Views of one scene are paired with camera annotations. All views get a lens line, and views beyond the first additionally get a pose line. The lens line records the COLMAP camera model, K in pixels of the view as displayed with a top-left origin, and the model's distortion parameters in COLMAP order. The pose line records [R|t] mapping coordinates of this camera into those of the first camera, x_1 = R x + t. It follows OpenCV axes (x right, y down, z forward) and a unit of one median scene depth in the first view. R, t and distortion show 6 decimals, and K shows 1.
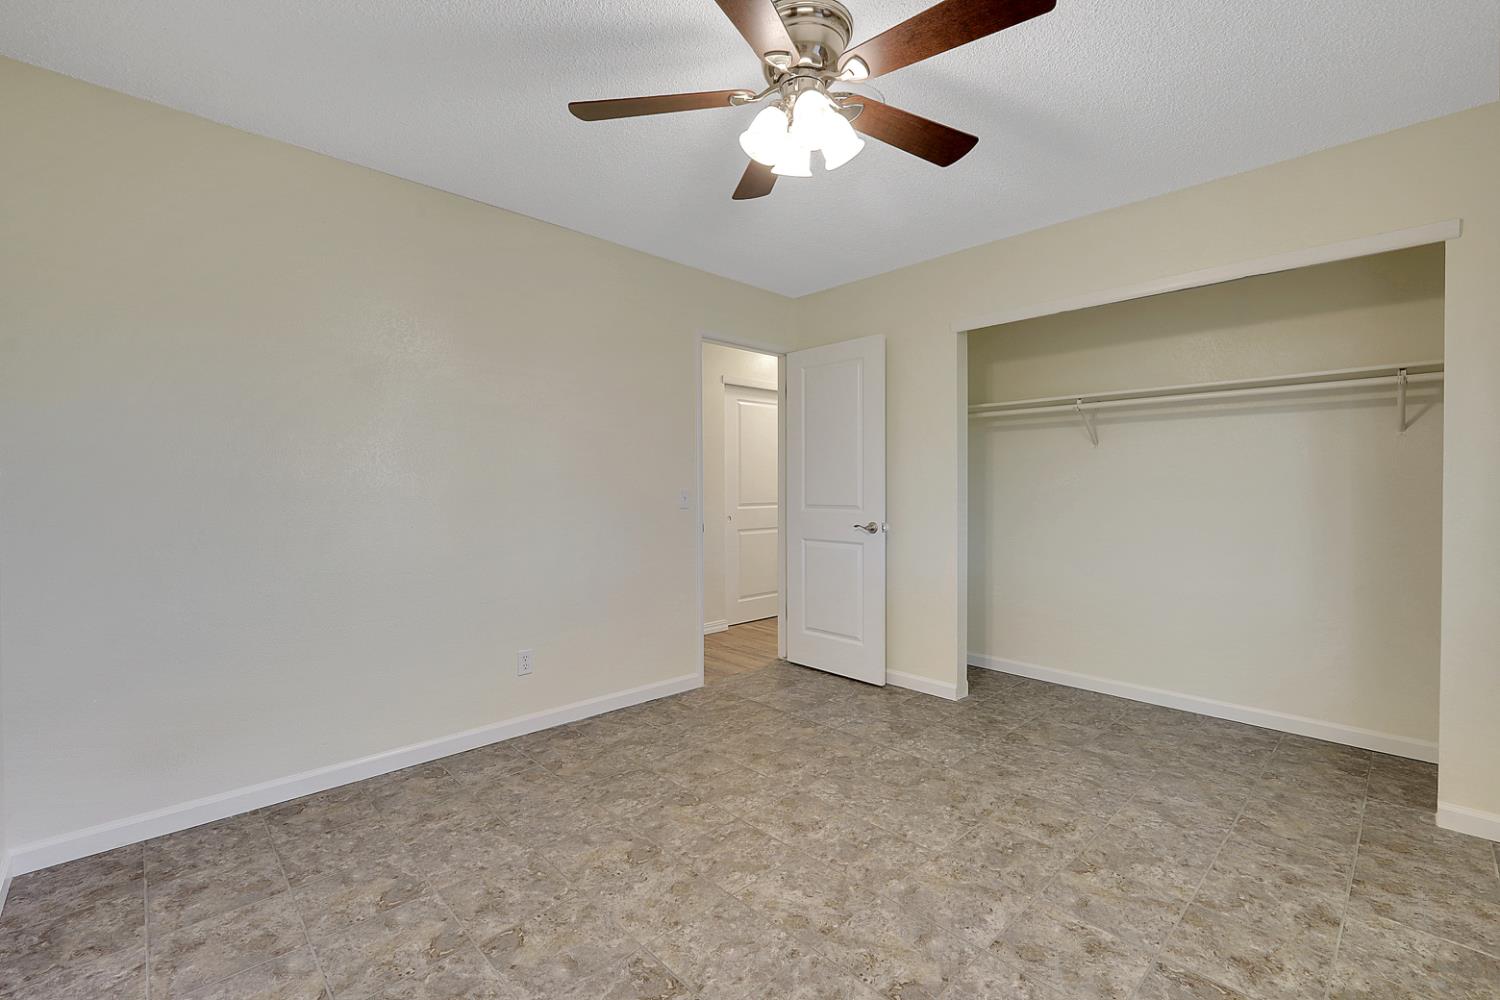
lens RADIAL K [[652.2, 0, 750.0], [0, 652.2, 496.5], [0, 0, 1]] dist [0.003150, -0.000389]
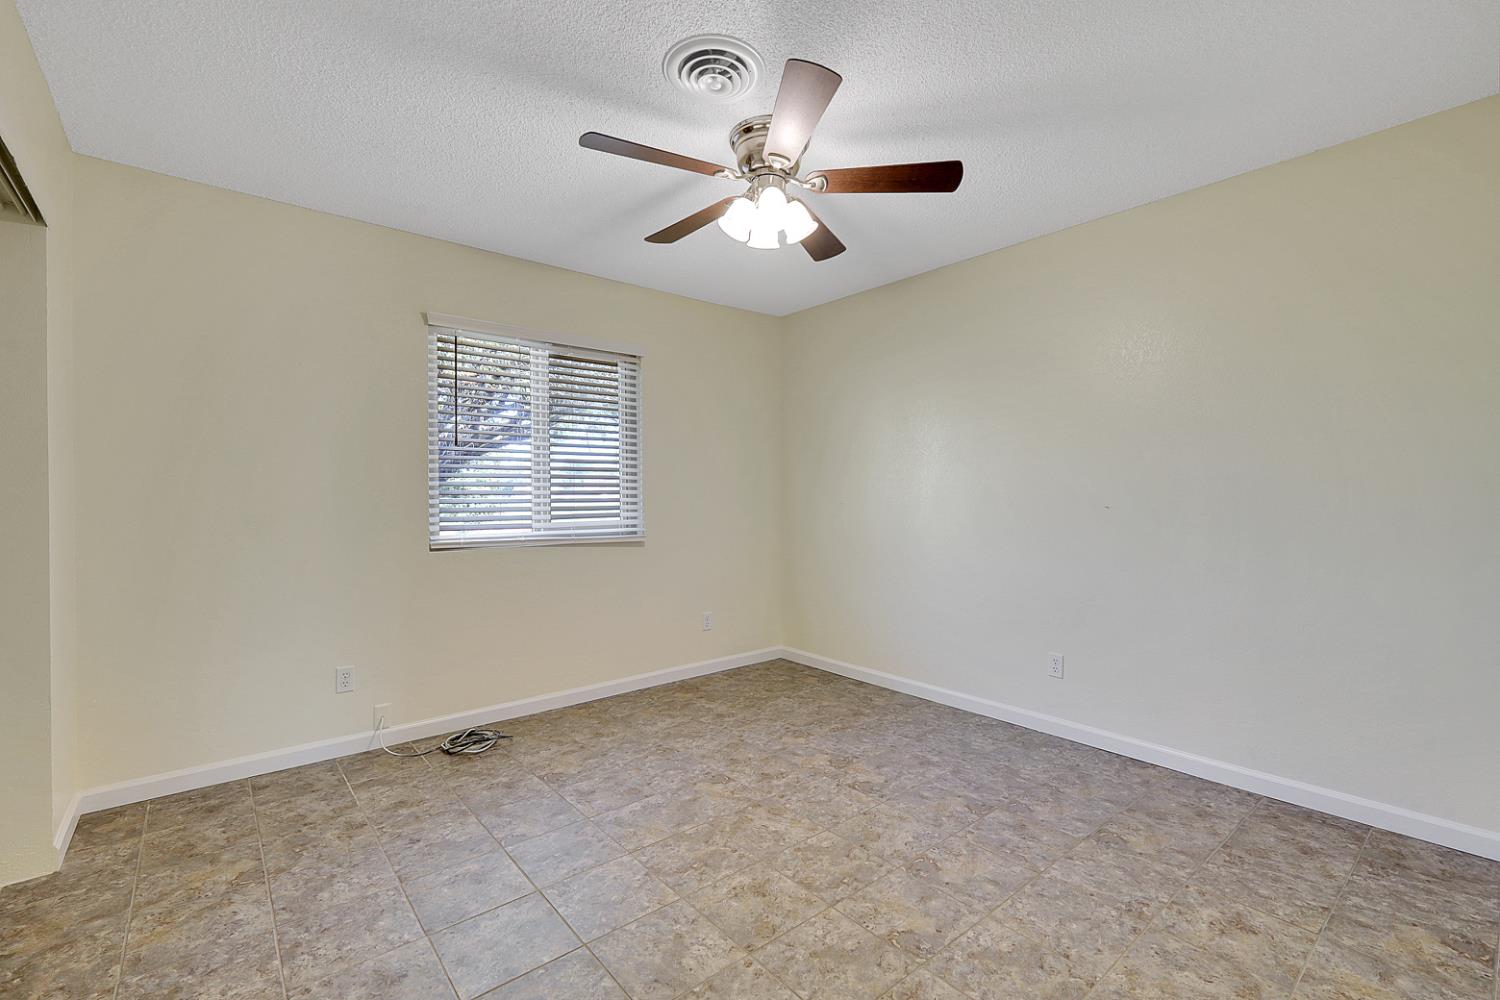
lens RADIAL K [[652.2, 0, 750.0], [0, 652.2, 496.5], [0, 0, 1]] dist [0.003150, -0.000389]
pose [[-0.997895, 0.004255, 0.064716, 0.030517], [0.005130, 0.999898, 0.013365, -0.026788], [-0.064652, 0.013668, -0.997814, 1.990131]]
